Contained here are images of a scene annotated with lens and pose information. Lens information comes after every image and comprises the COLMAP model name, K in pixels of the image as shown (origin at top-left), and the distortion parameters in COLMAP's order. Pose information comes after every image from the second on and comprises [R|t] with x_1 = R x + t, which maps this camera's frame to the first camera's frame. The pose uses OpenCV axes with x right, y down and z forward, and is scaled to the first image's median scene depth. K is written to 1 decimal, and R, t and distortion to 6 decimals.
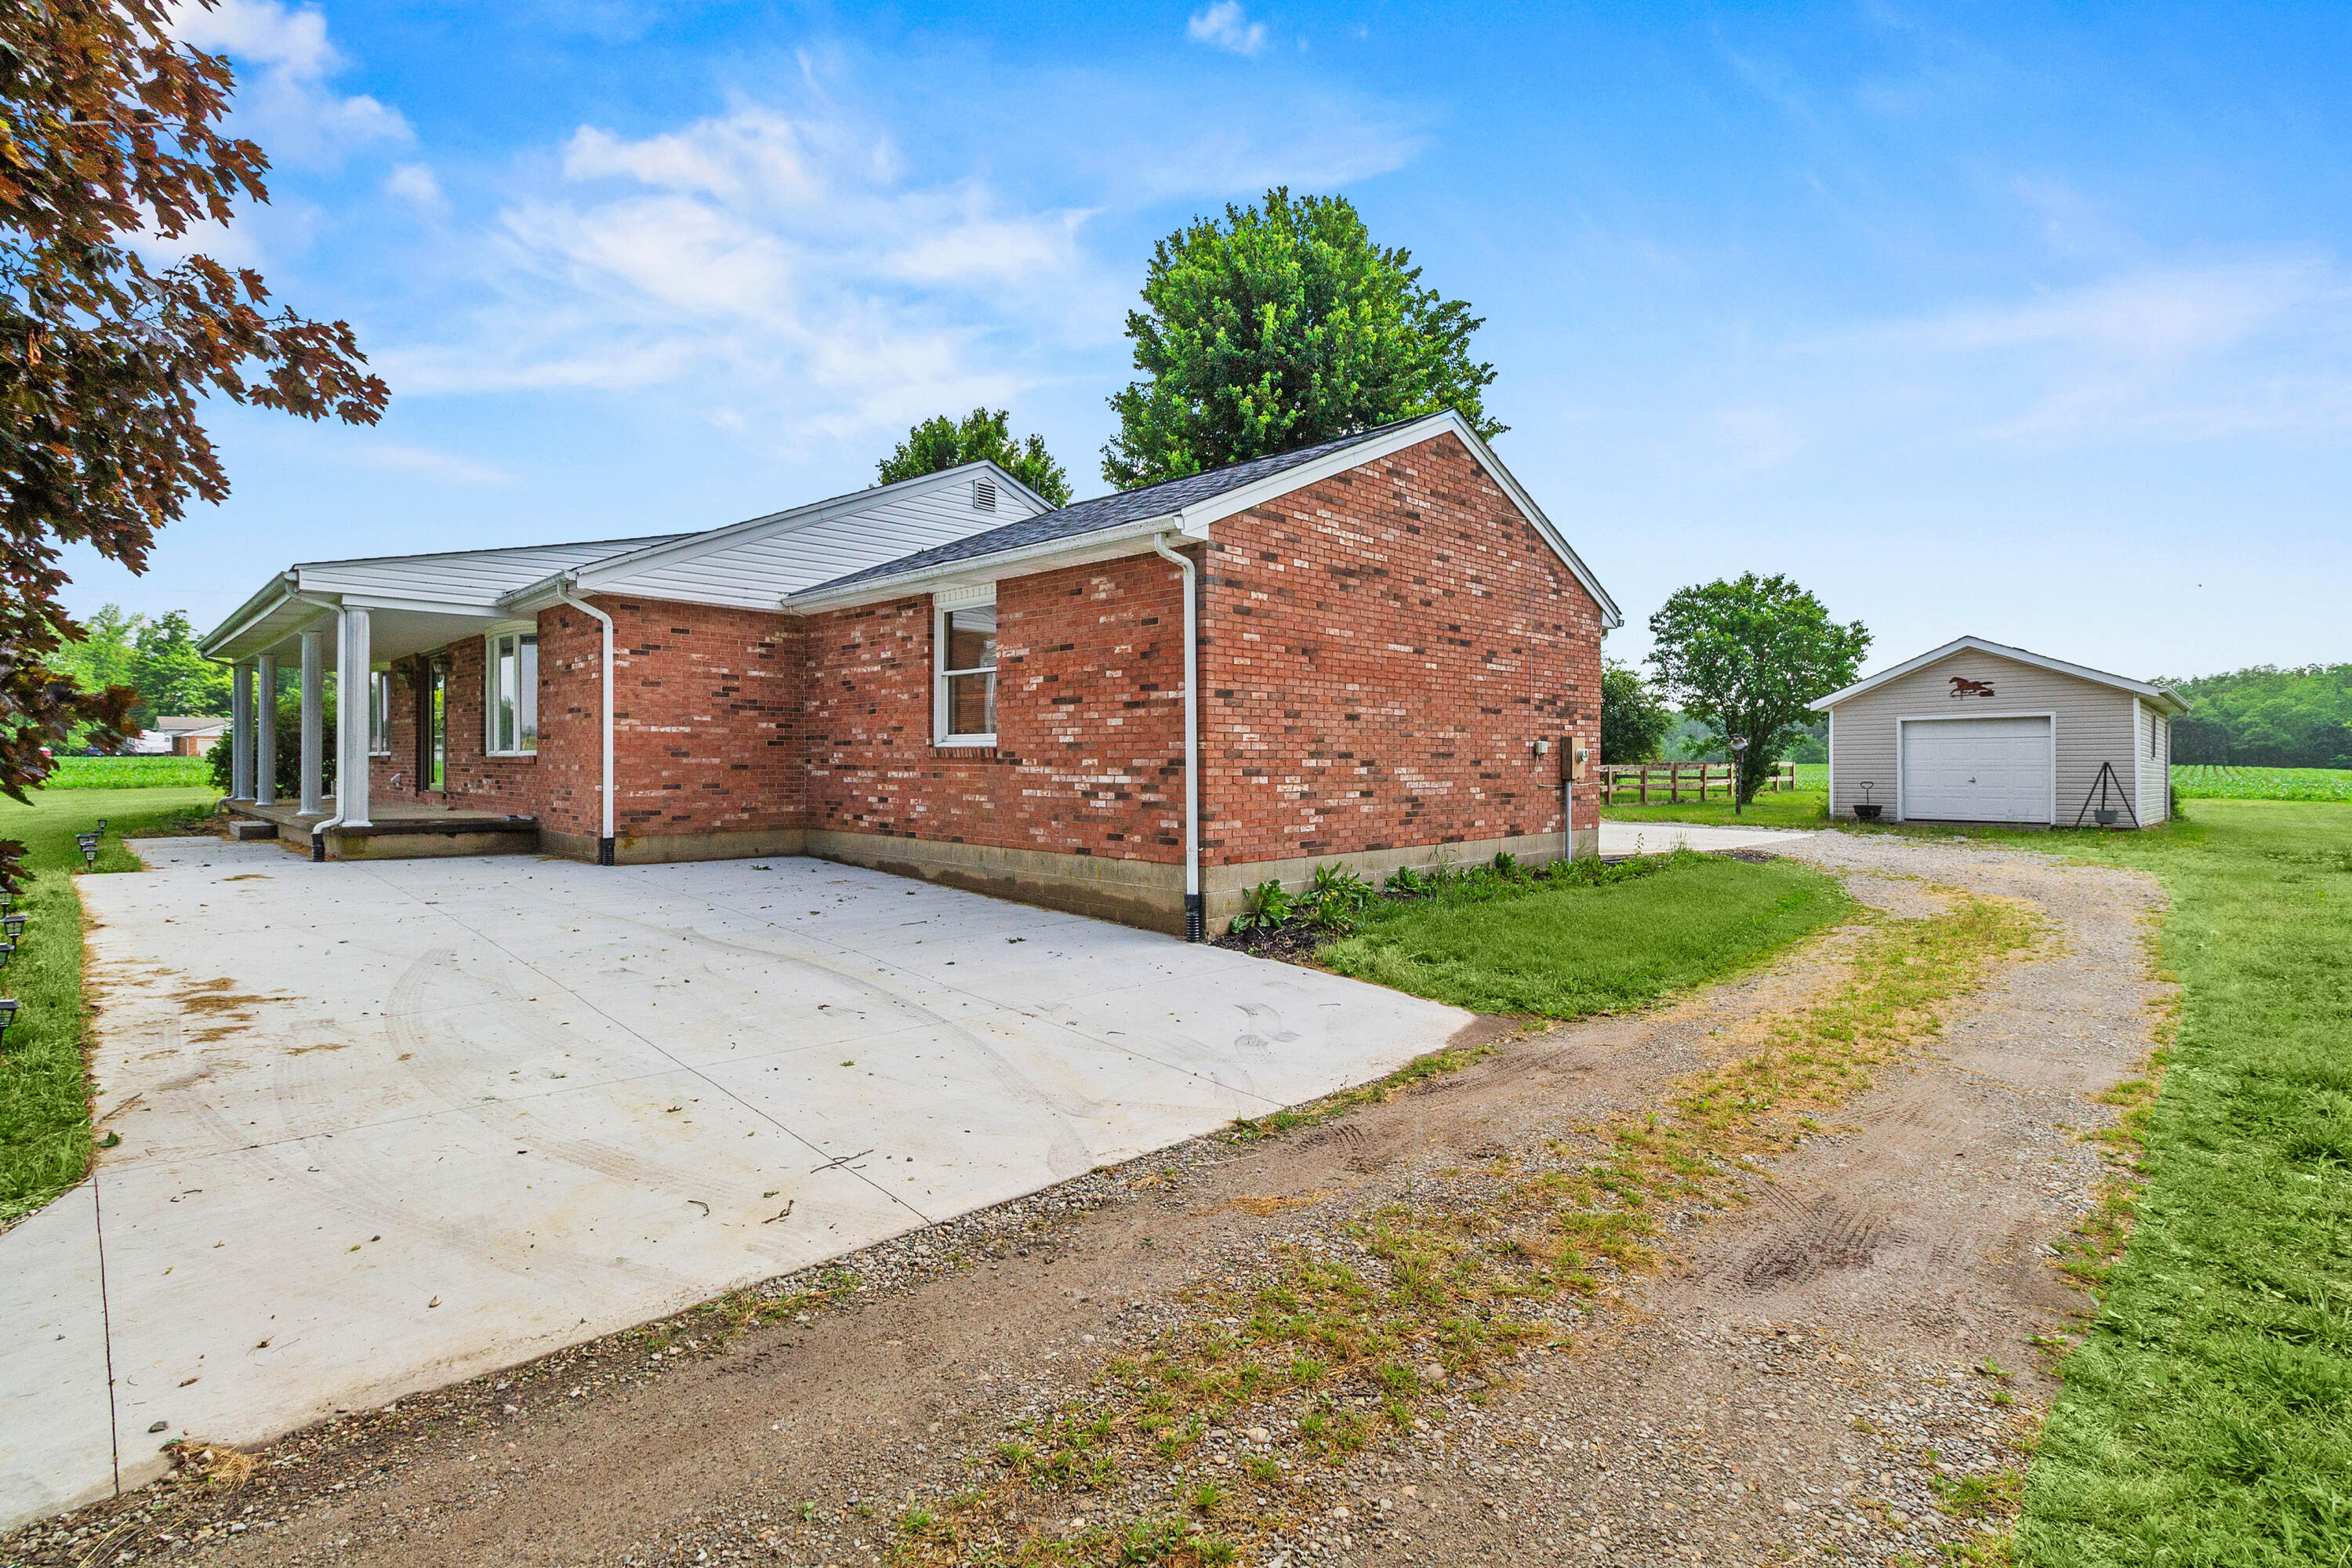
lens RADIAL K [[1116.1, 0, 1176.0], [0, 1116.1, 784.0], [0, 0, 1]] dist [0.003906, 0.000595]
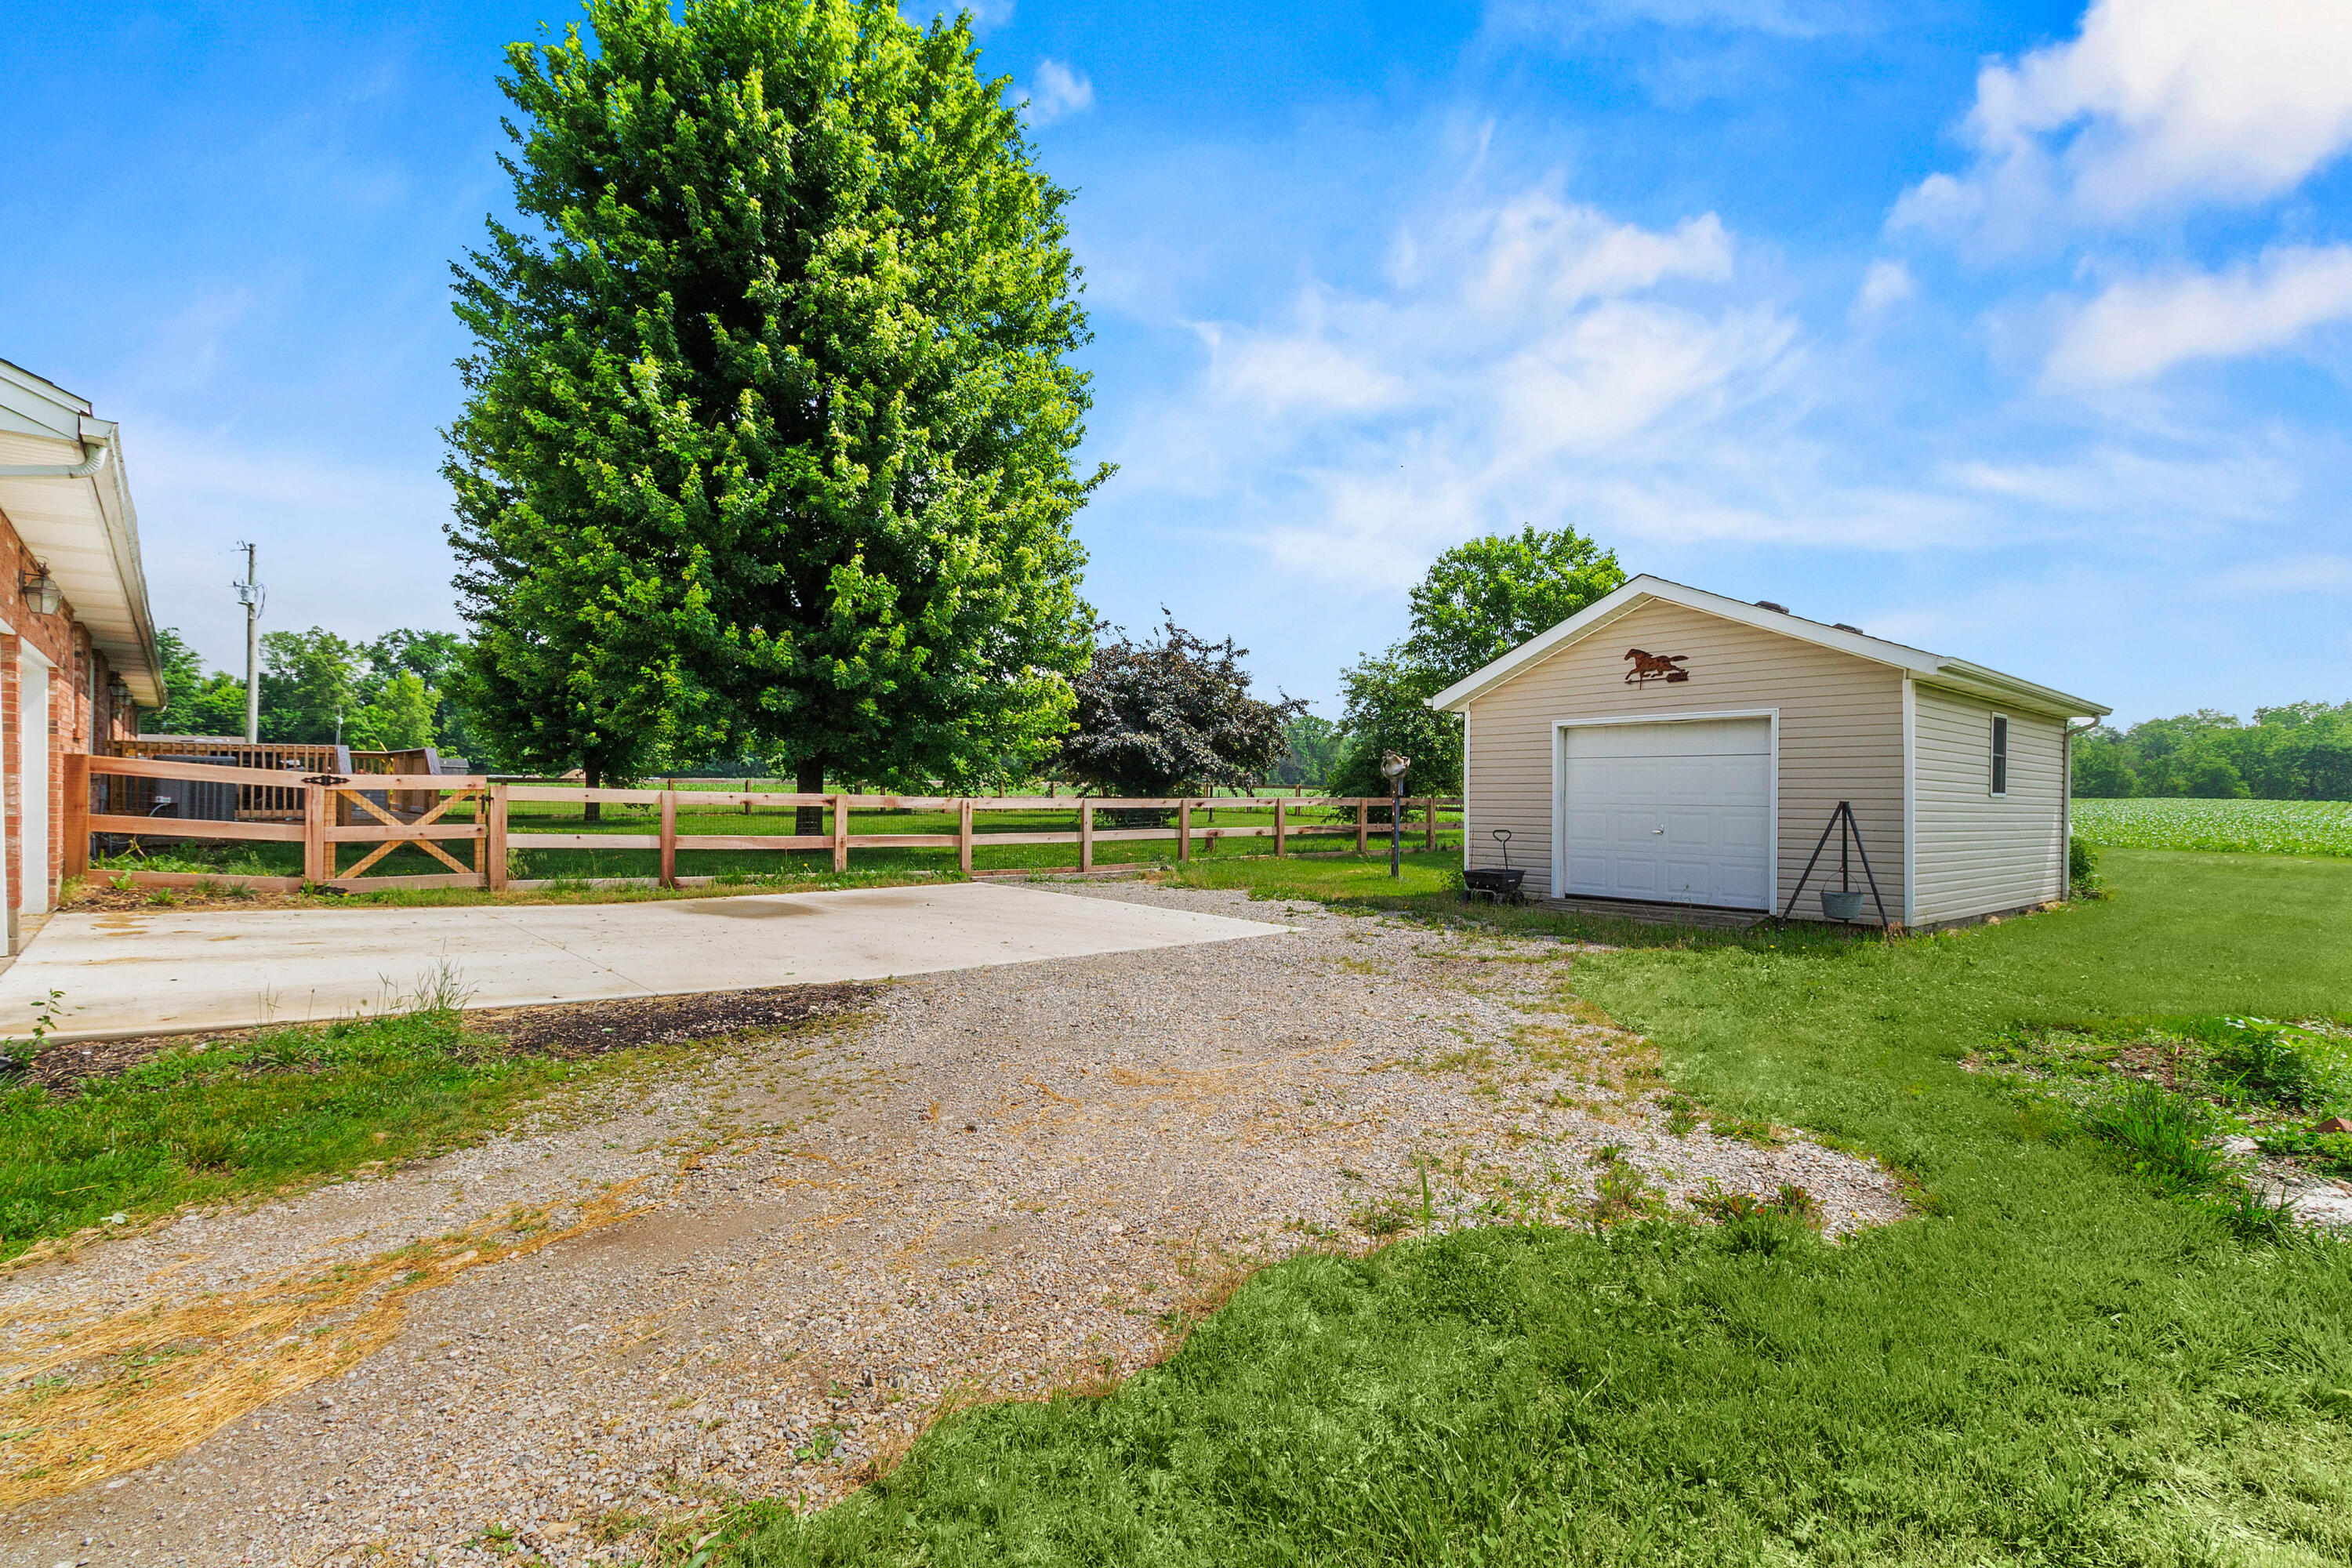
lens RADIAL K [[1116.1, 0, 1176.0], [0, 1116.1, 784.0], [0, 0, 1]] dist [0.003906, 0.000595]
pose [[0.998346, 0.002537, -0.057433, 0.499299], [-0.003490, 0.999858, -0.016485, -0.015876], [0.057383, 0.016659, 0.998213, 0.414544]]
